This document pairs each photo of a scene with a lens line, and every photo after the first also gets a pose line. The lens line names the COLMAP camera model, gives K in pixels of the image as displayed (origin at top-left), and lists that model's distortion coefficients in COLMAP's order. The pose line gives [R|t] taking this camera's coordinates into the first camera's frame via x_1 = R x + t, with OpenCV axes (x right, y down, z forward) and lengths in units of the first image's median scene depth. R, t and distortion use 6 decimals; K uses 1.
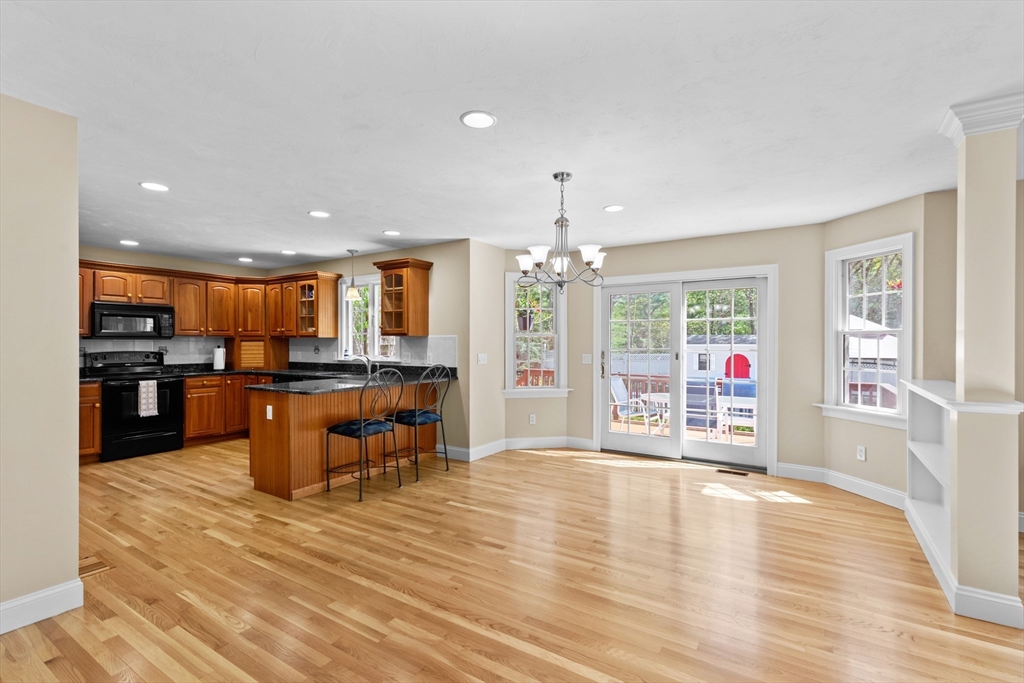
lens RADIAL K [[464.6, 0, 514.7], [0, 464.6, 343.8], [0, 0, 1]] dist [0.011297, -0.000404]
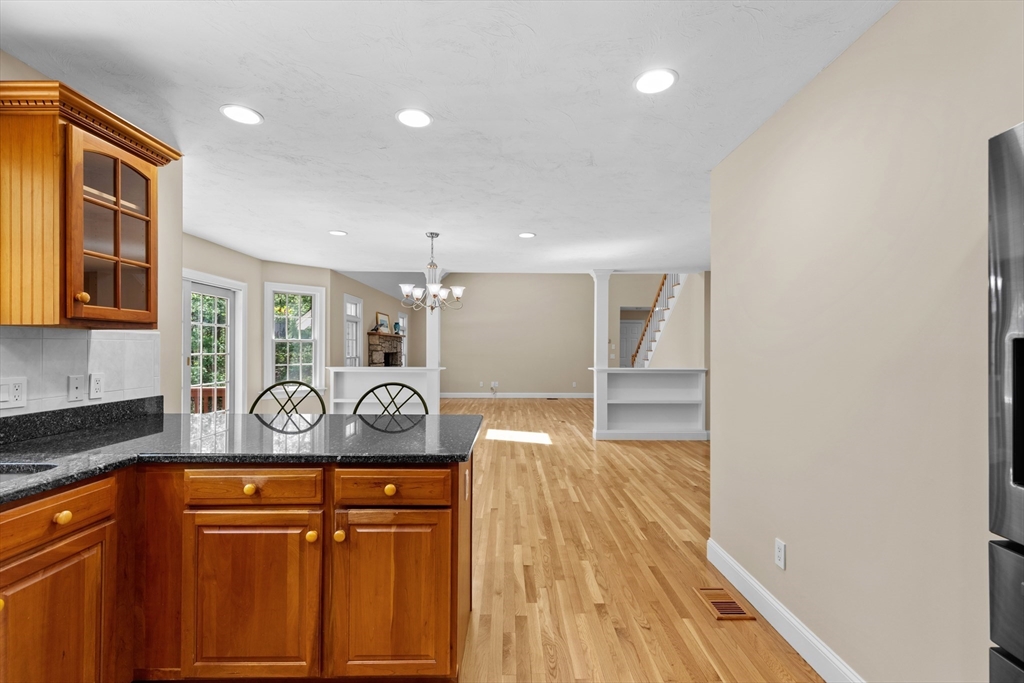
lens RADIAL K [[464.6, 0, 511.3], [0, 464.6, 343.3], [0, 0, 1]] dist [0.011297, -0.000404]
pose [[-0.549203, 0.007076, 0.835659, -0.738908], [-0.001926, 0.999951, -0.009733, -0.001443], [-0.835687, -0.006955, -0.549162, 0.936864]]
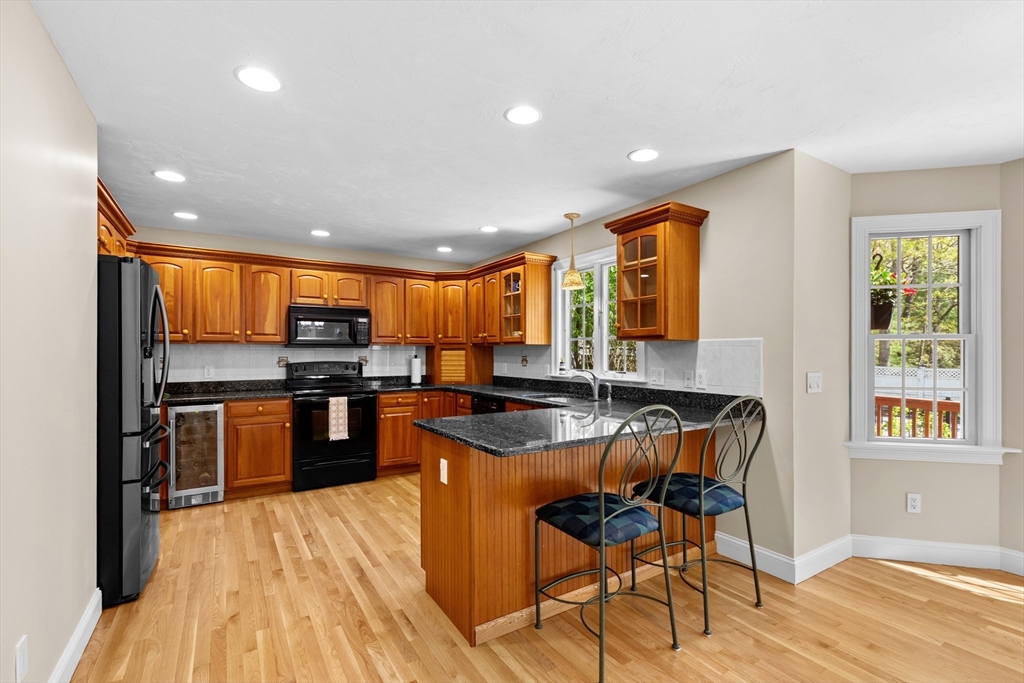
lens RADIAL K [[464.6, 0, 512.5], [0, 464.6, 350.0], [0, 0, 1]] dist [0.011297, -0.000404]
pose [[0.905290, -0.001689, -0.424792, -0.153695], [-0.001599, 0.999971, -0.007383, 0.000653], [0.424792, 0.007363, 0.905261, 0.387208]]
